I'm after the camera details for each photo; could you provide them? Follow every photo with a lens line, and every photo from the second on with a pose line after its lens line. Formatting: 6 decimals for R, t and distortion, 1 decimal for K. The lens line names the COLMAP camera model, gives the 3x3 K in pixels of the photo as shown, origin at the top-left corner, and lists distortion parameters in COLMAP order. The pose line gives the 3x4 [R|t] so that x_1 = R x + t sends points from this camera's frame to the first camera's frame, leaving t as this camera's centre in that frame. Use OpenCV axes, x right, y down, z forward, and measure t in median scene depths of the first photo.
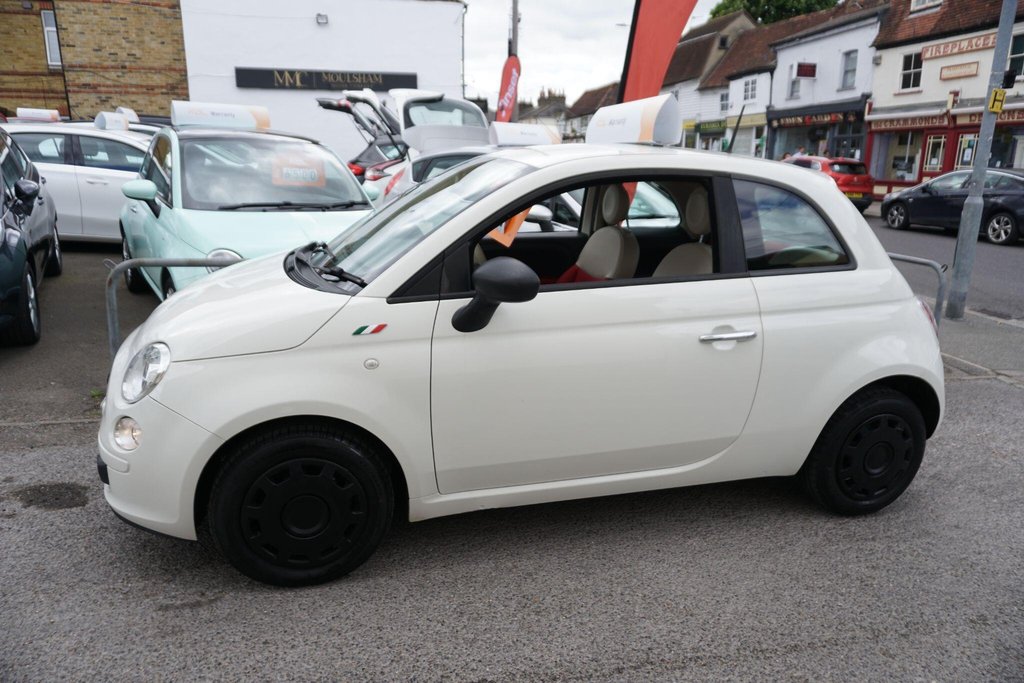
lens RADIAL K [[685.1, 0, 509.8], [0, 685.1, 343.7], [0, 0, 1]] dist [-0.034884, 0.025777]
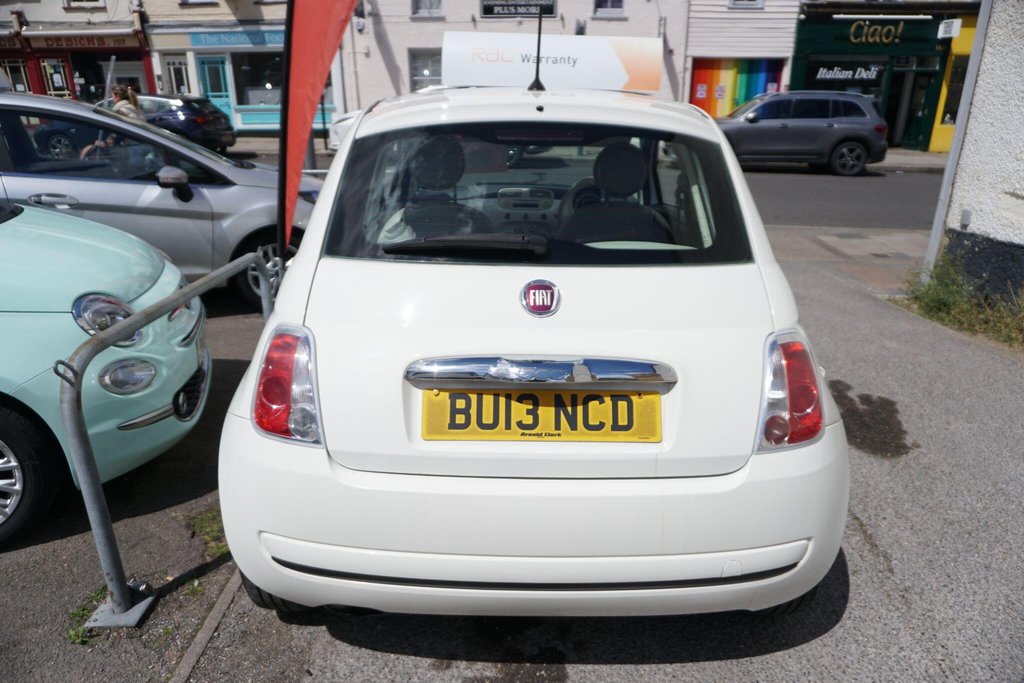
lens RADIAL K [[703.4, 0, 512.0], [0, 703.4, 341.5], [0, 0, 1]] dist [-0.061572, 0.041516]
pose [[0.274977, -0.344944, 0.897442, -0.195962], [0.255458, 0.926086, 0.277681, -0.039640], [-0.926892, 0.152903, 0.342771, 0.110776]]
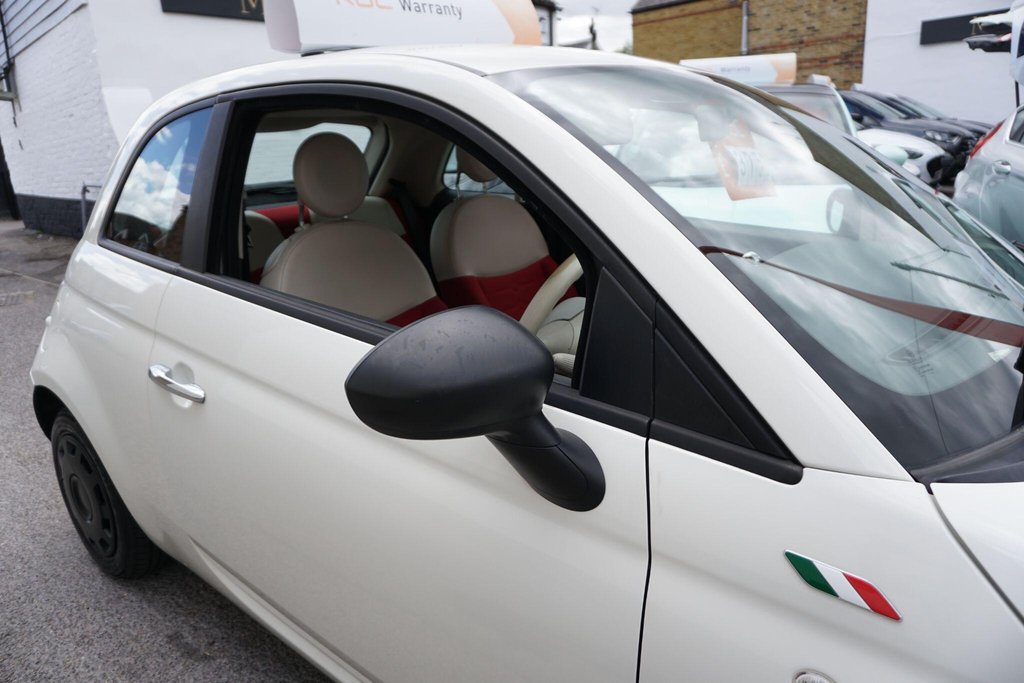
lens RADIAL K [[689.0, 0, 512.0], [0, 689.0, 341.5], [0, 0, 1]] dist [-0.041362, 0.031465]
pose [[0.582651, 0.172953, -0.794106, 0.046137], [-0.153056, 0.982962, 0.101785, -0.017175], [0.798180, 0.062238, 0.599195, 0.097127]]
